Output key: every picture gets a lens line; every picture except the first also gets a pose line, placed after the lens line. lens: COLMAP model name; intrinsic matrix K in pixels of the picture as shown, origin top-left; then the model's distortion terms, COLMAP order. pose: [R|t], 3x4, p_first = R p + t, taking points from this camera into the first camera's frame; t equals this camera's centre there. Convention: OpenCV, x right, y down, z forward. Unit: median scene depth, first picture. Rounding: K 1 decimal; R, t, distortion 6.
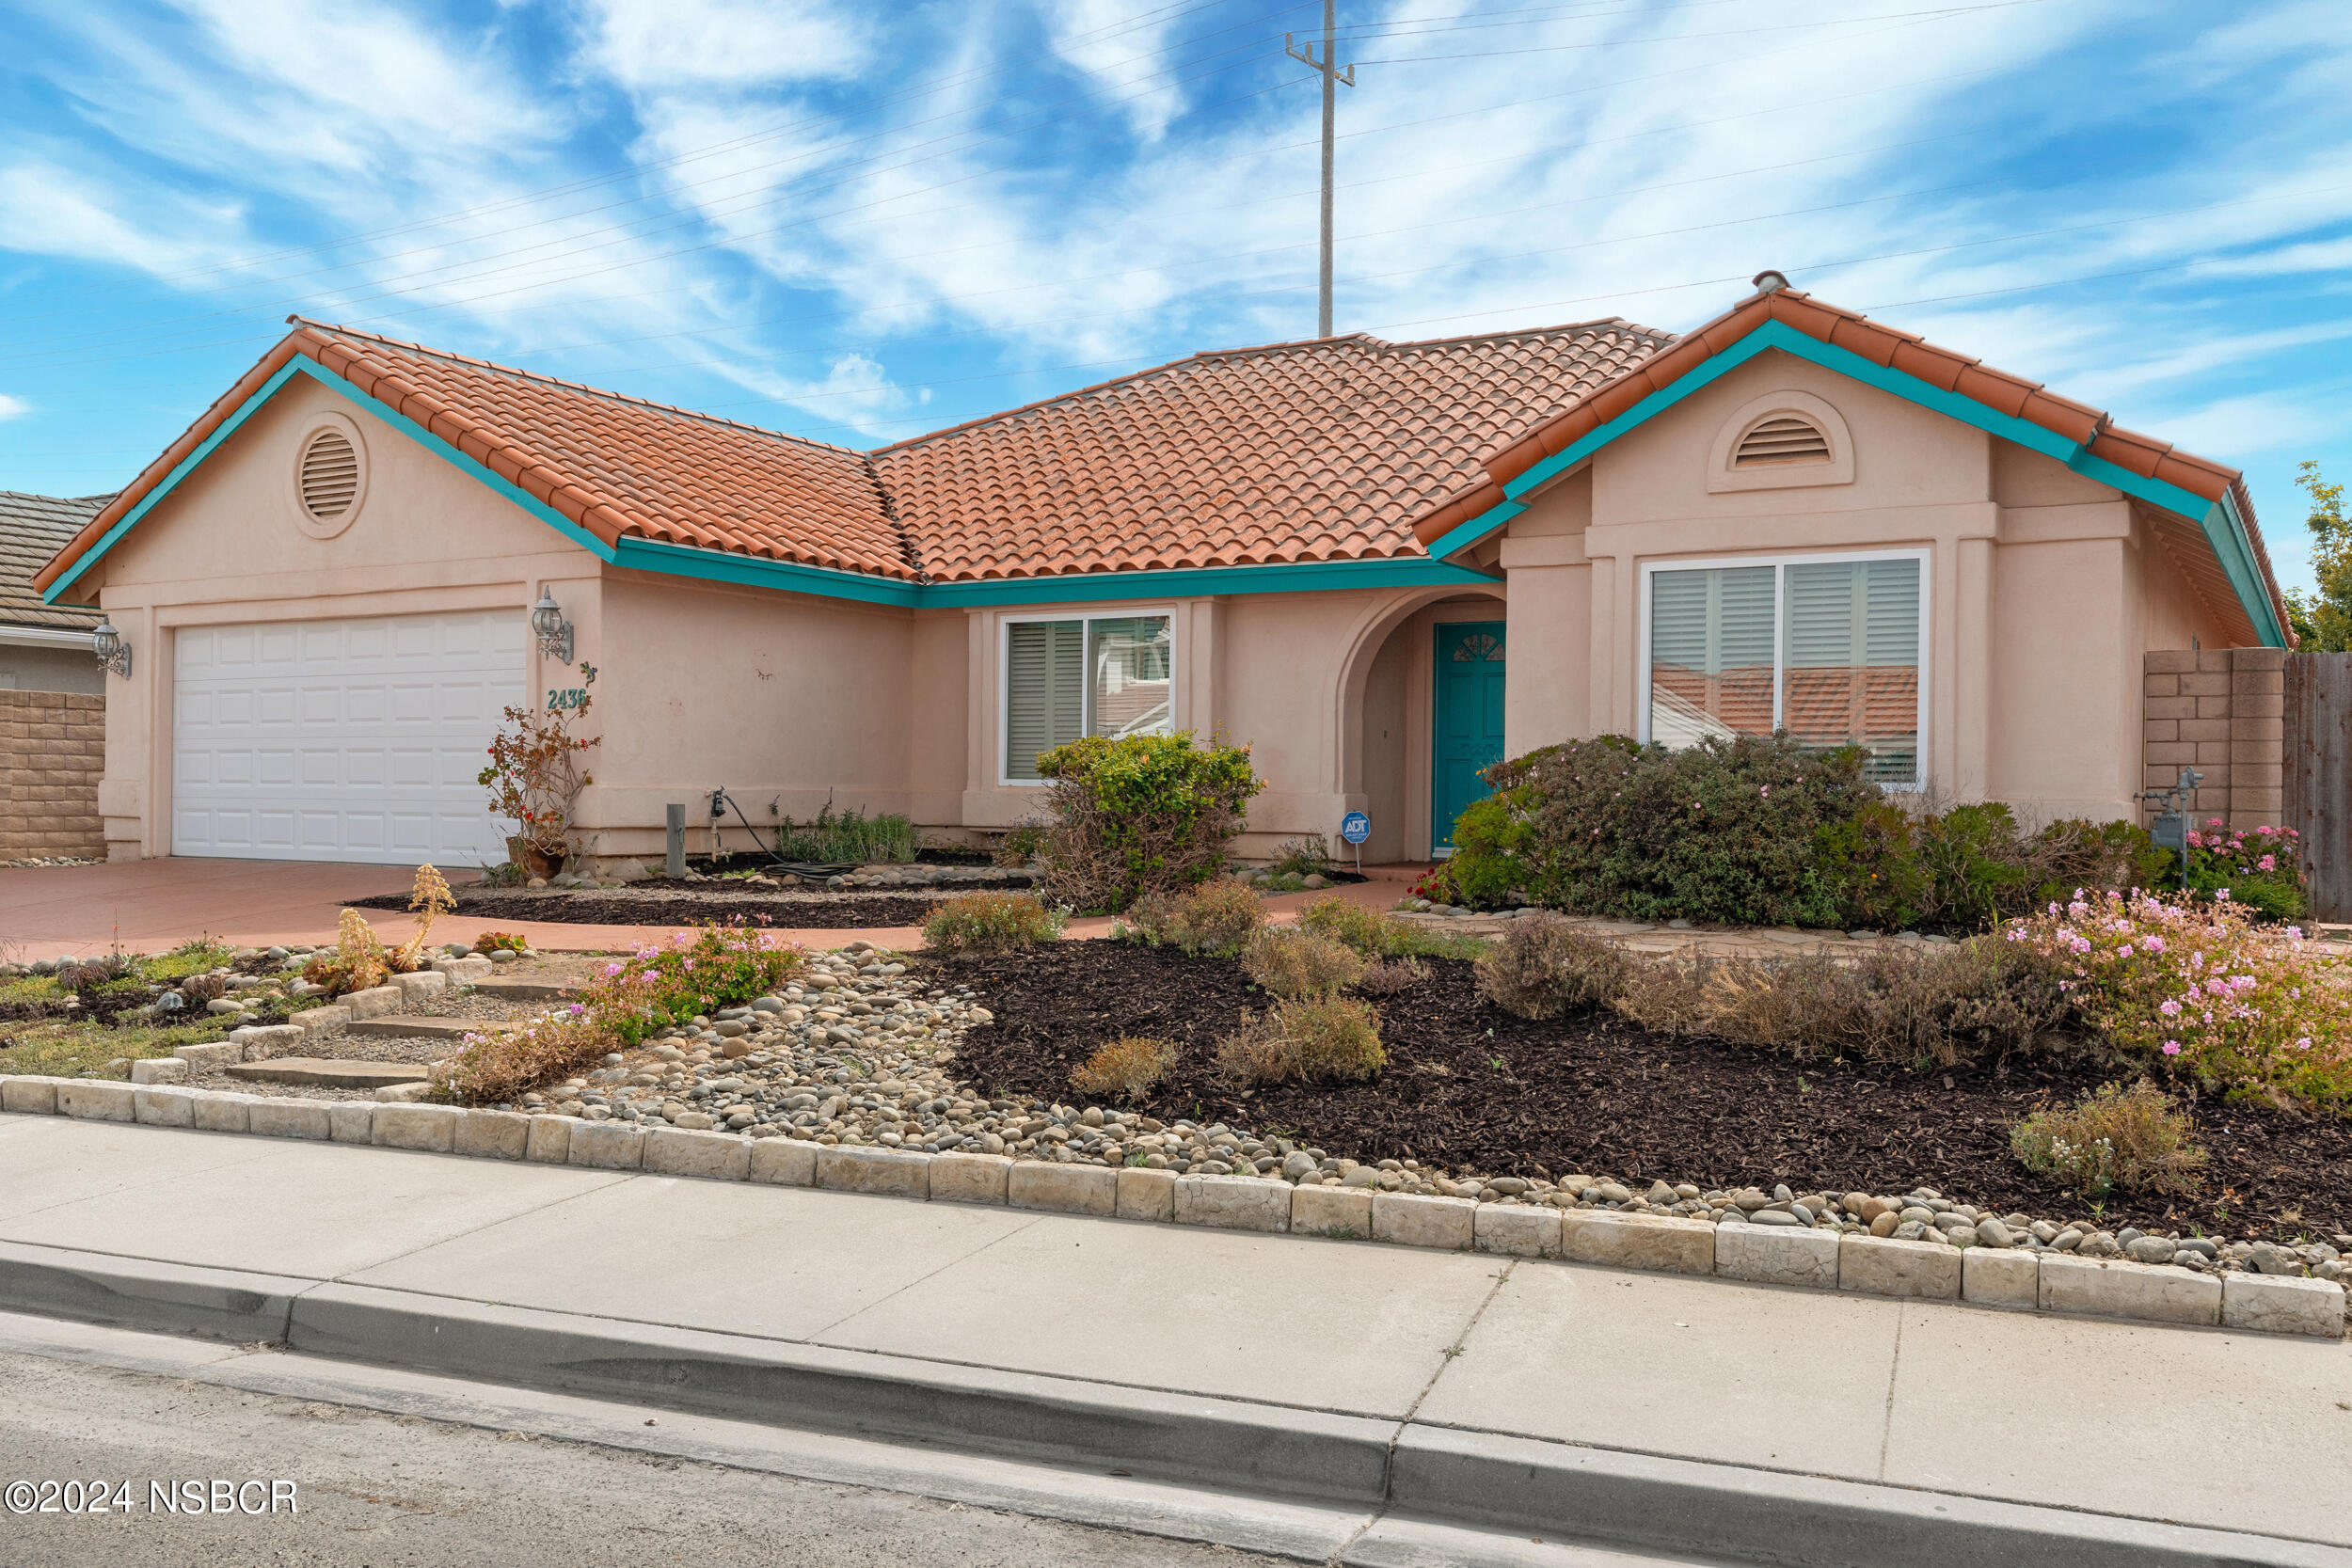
lens RADIAL K [[2004.1, 0, 1175.4], [0, 2004.1, 776.2], [0, 0, 1]] dist [-0.005101, -0.001902]
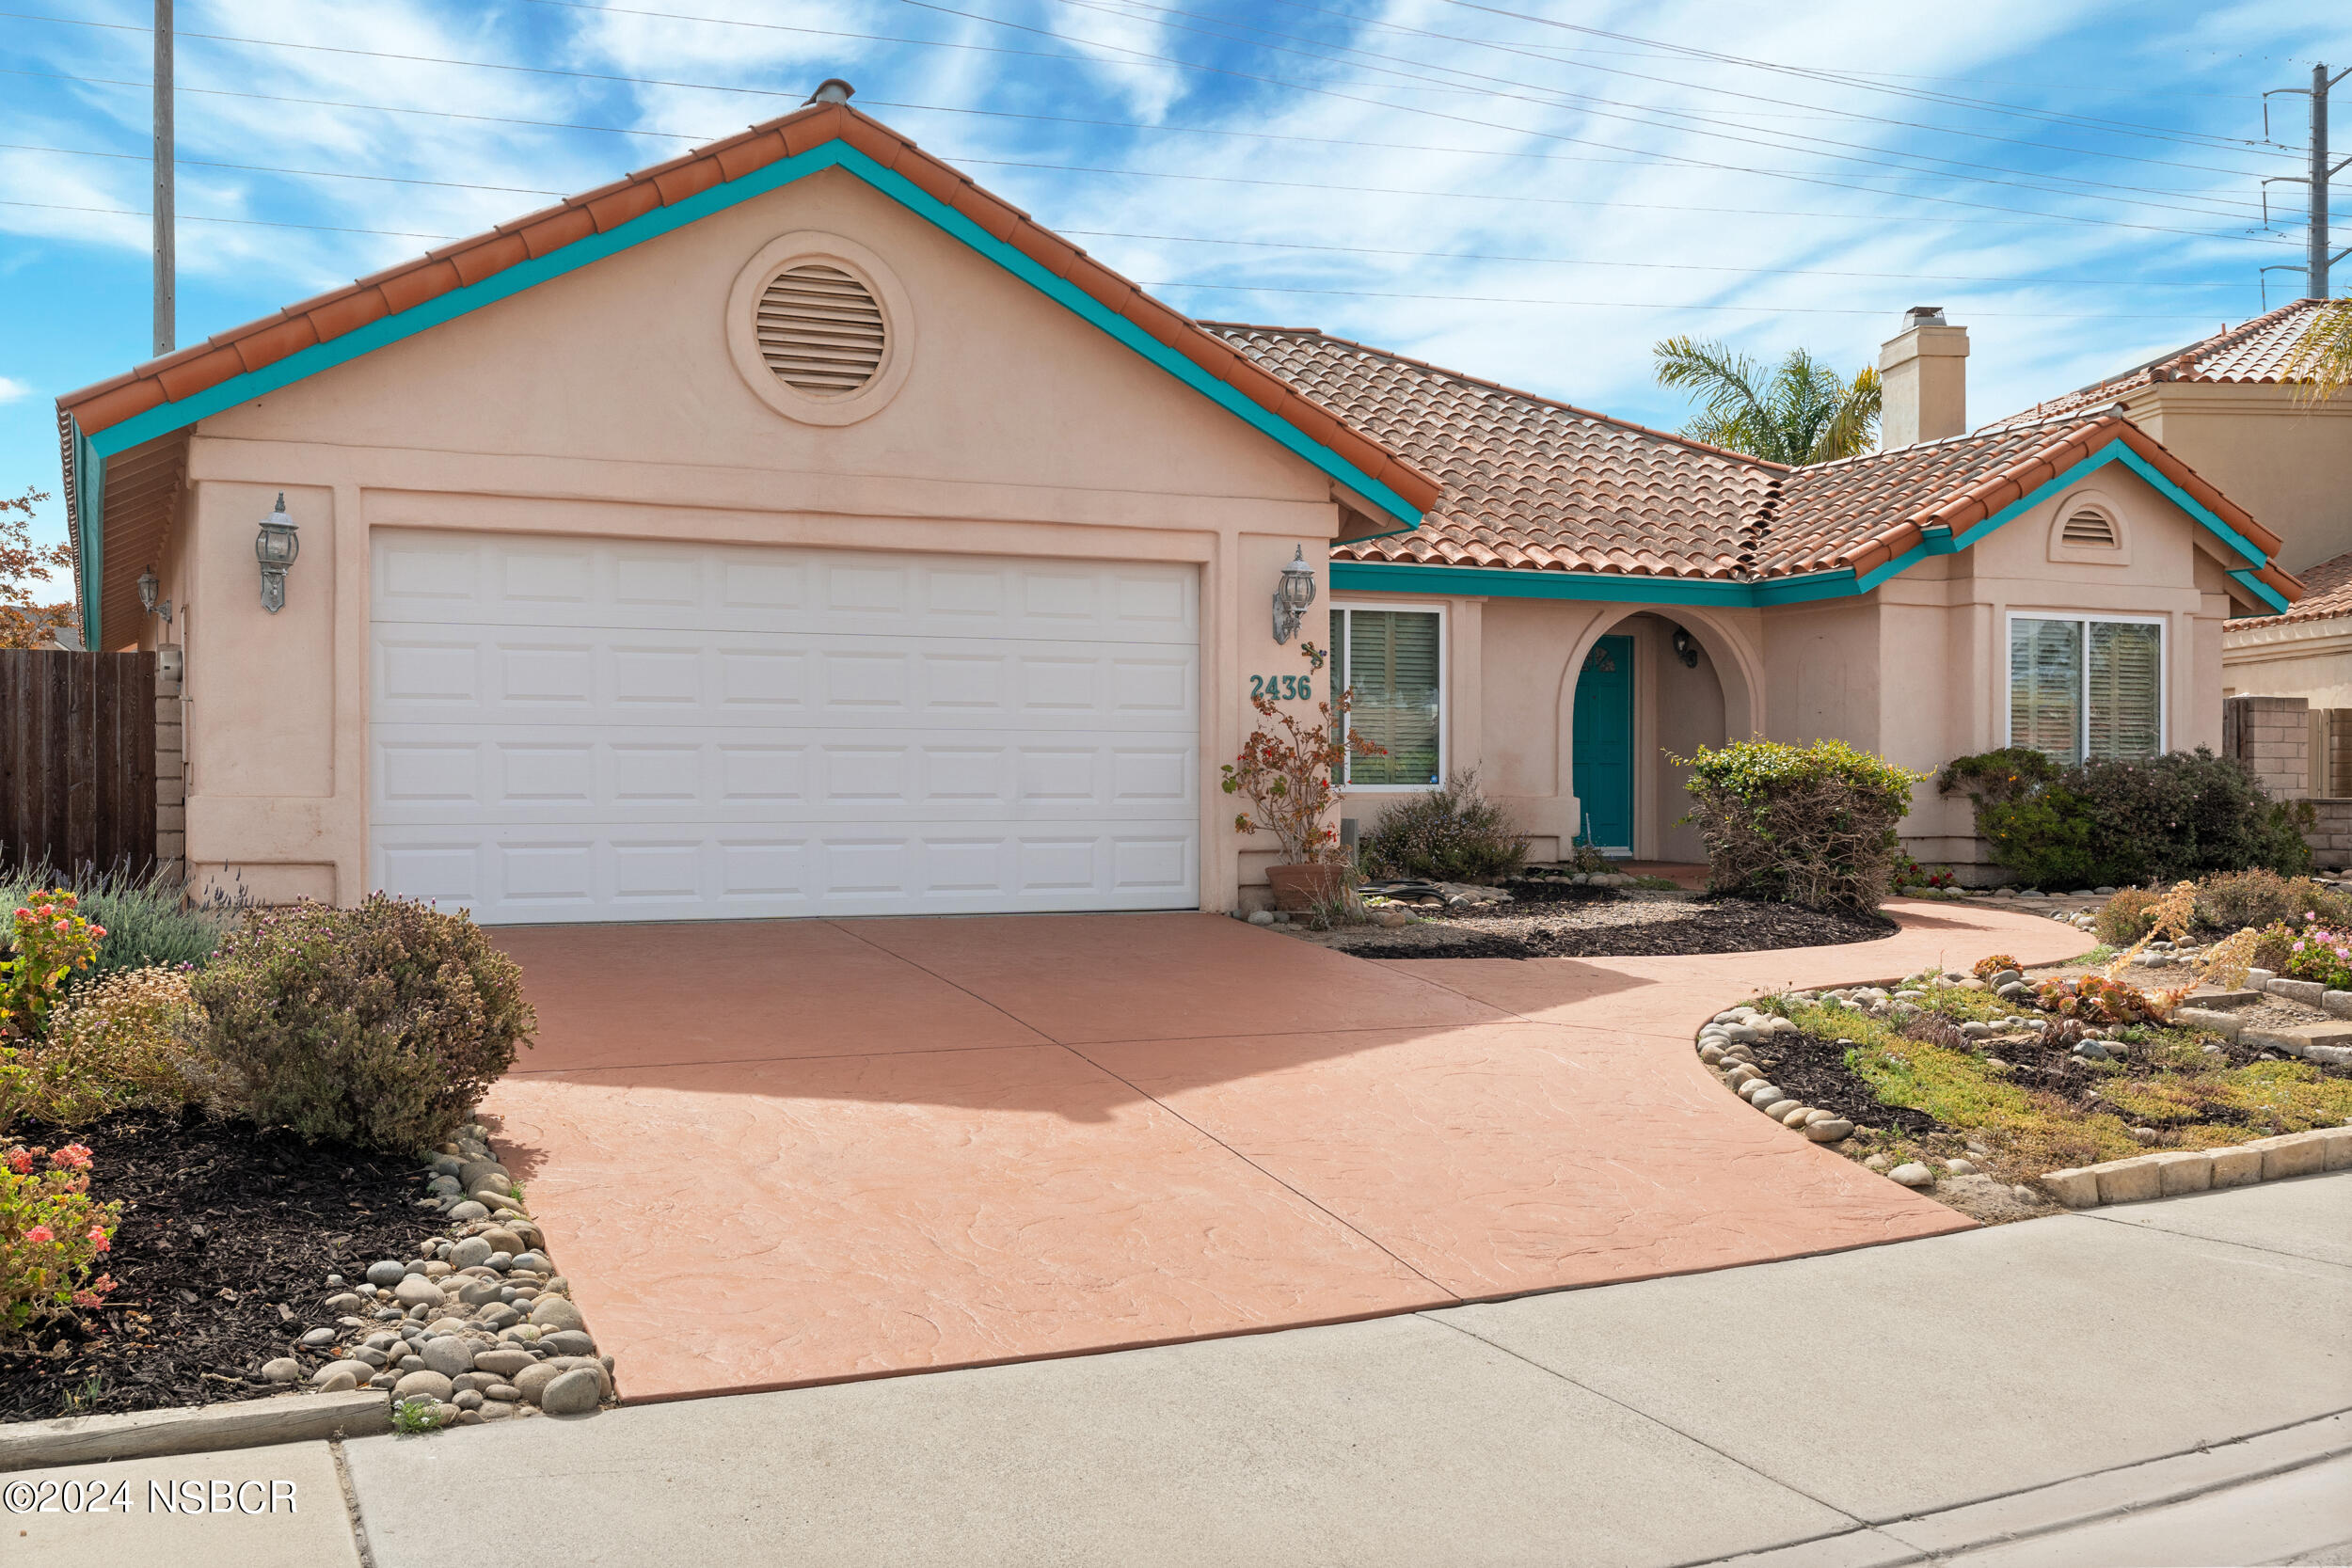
lens RADIAL K [[2352.2, 0, 1177.7], [0, 2352.2, 785.2], [0, 0, 1]] dist [0.014374, 0.000000]
pose [[0.561408, -0.006986, 0.827510, -1.289359], [-0.001775, 0.999952, 0.009647, -0.011091], [-0.827538, -0.006885, 0.561368, 0.606422]]
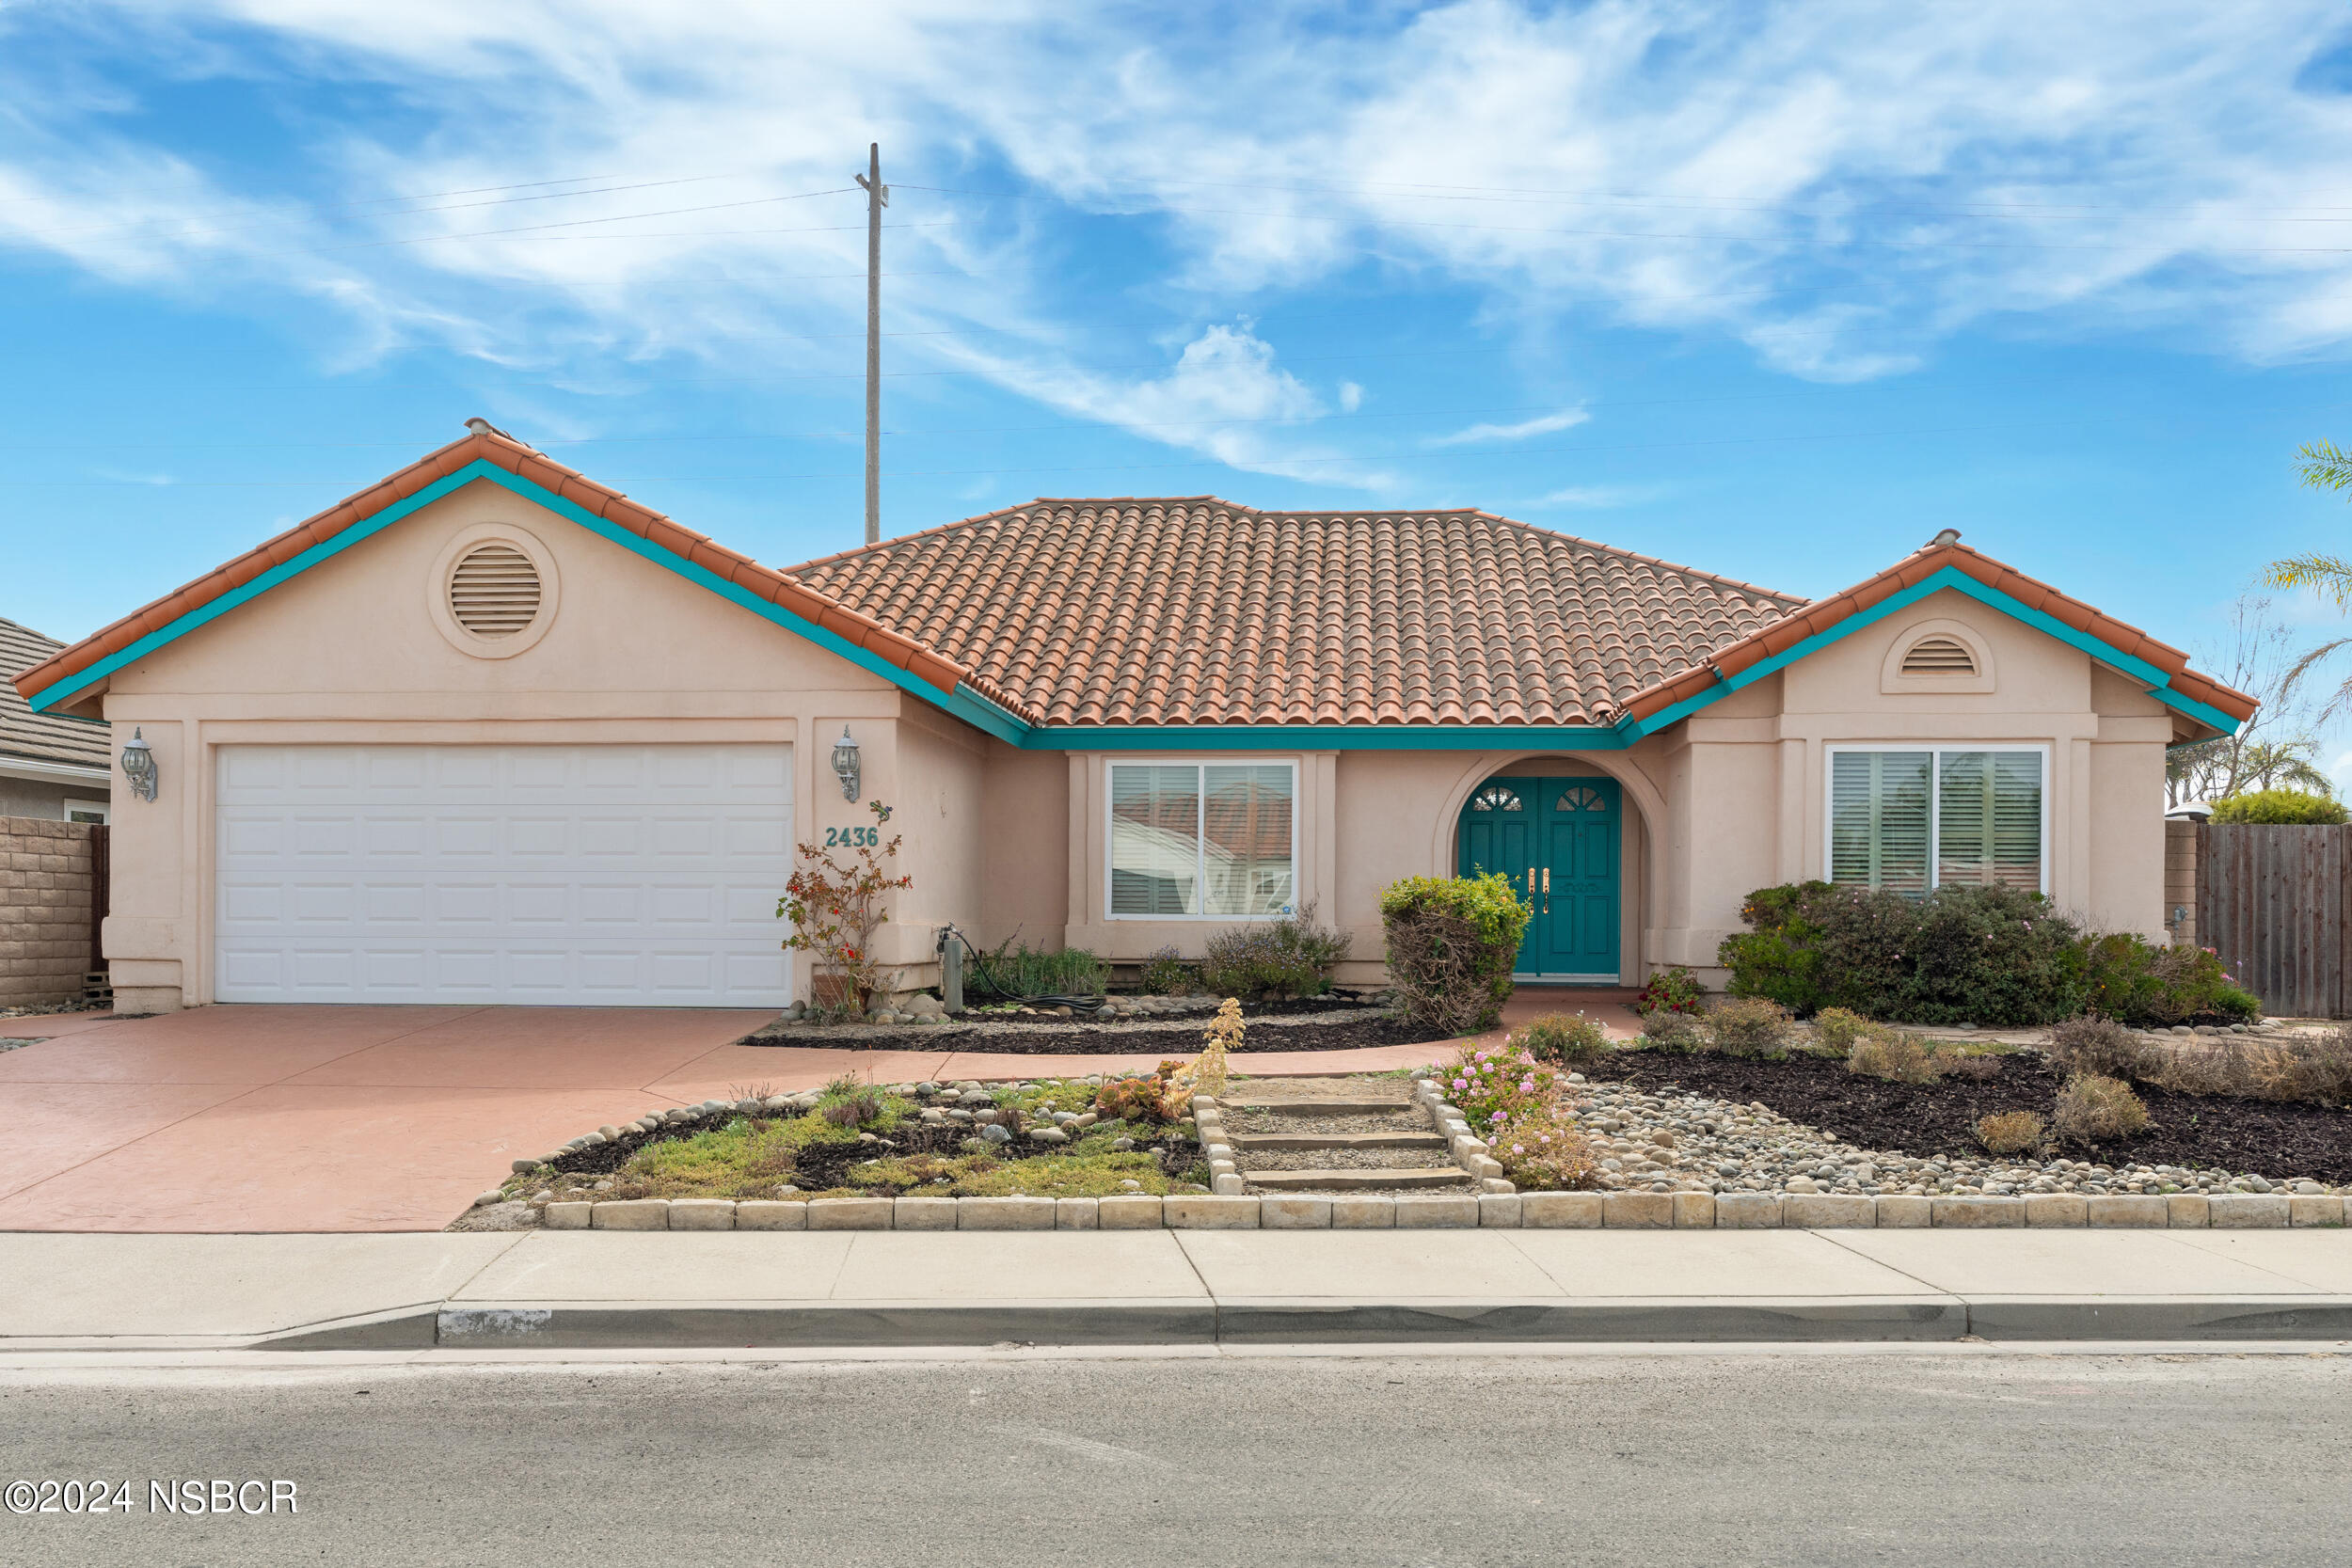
lens RADIAL K [[2134.3, 0, 1152.0], [0, 2134.3, 915.9], [0, 0, 1]] dist [0.010601, 0.000000]
pose [[0.904750, -0.003414, 0.425929, -0.738037], [-0.000538, 0.999958, 0.009158, -0.010307], [-0.425943, -0.008515, 0.904710, -0.045355]]
